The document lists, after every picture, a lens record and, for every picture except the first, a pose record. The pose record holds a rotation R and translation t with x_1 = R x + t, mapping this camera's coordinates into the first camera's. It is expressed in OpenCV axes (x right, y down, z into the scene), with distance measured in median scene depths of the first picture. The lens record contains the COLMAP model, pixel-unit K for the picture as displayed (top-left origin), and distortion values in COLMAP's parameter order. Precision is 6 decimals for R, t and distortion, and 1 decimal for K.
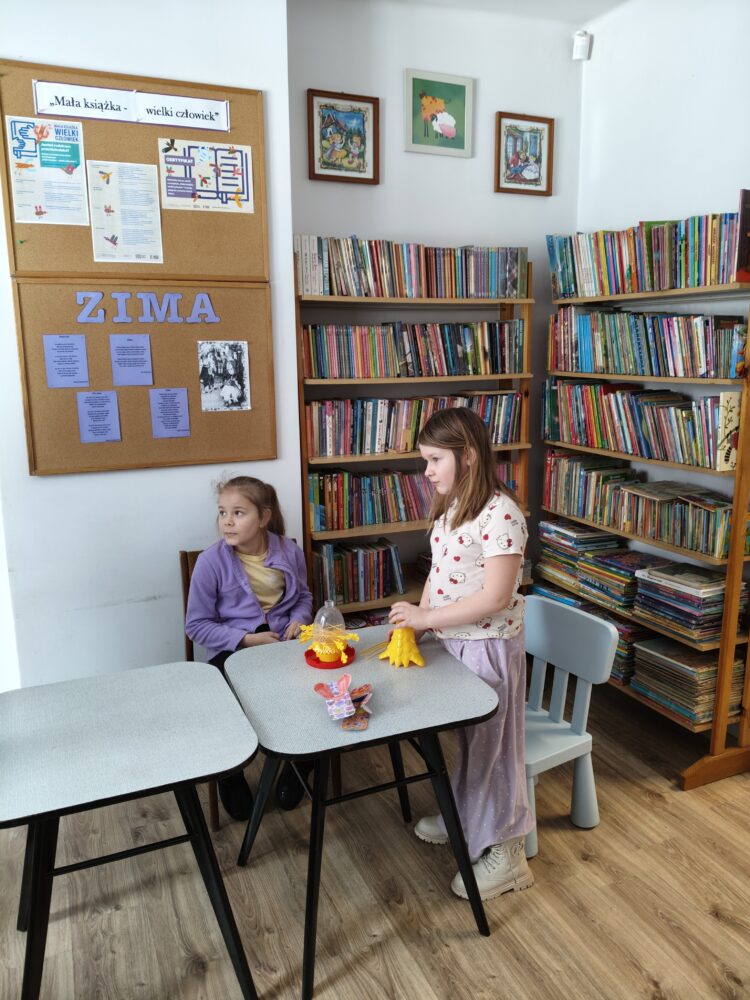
lens RADIAL K [[761.0, 0, 379.6], [0, 761.0, 501.1], [0, 0, 1]] dist [0.006554, -0.038065]
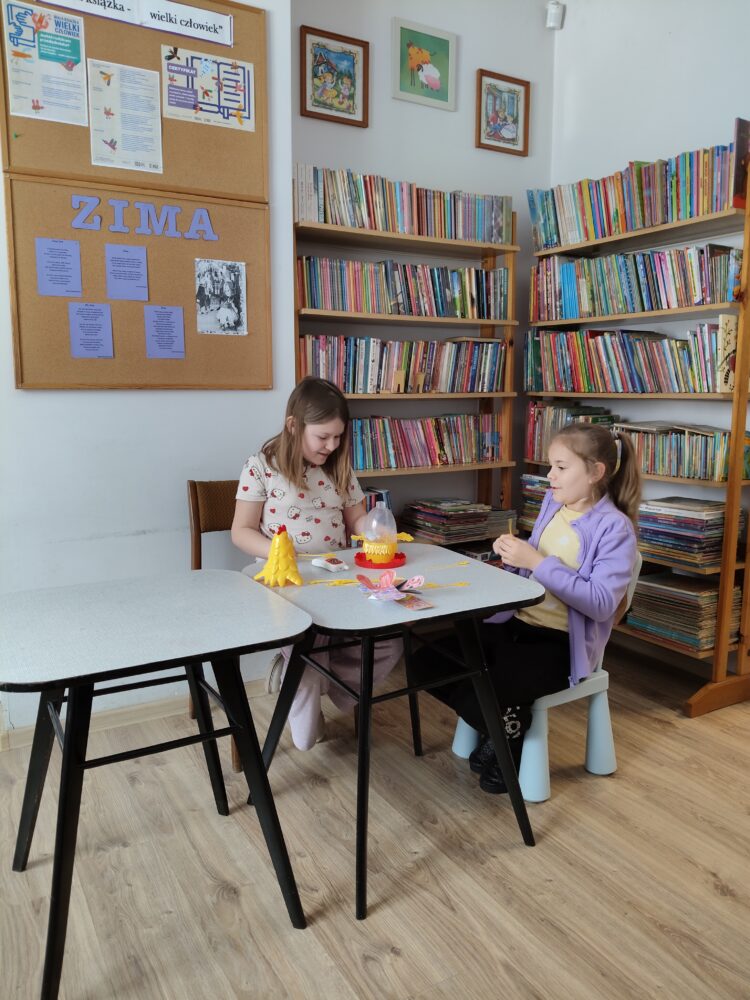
lens RADIAL K [[761.0, 0, 373.7], [0, 761.0, 499.7], [0, 0, 1]] dist [0.006554, -0.038065]
pose [[0.993713, -0.004973, 0.111843, -0.122777], [0.011390, 0.998320, -0.056807, 0.147598], [-0.111372, 0.057724, 0.992101, 0.041386]]
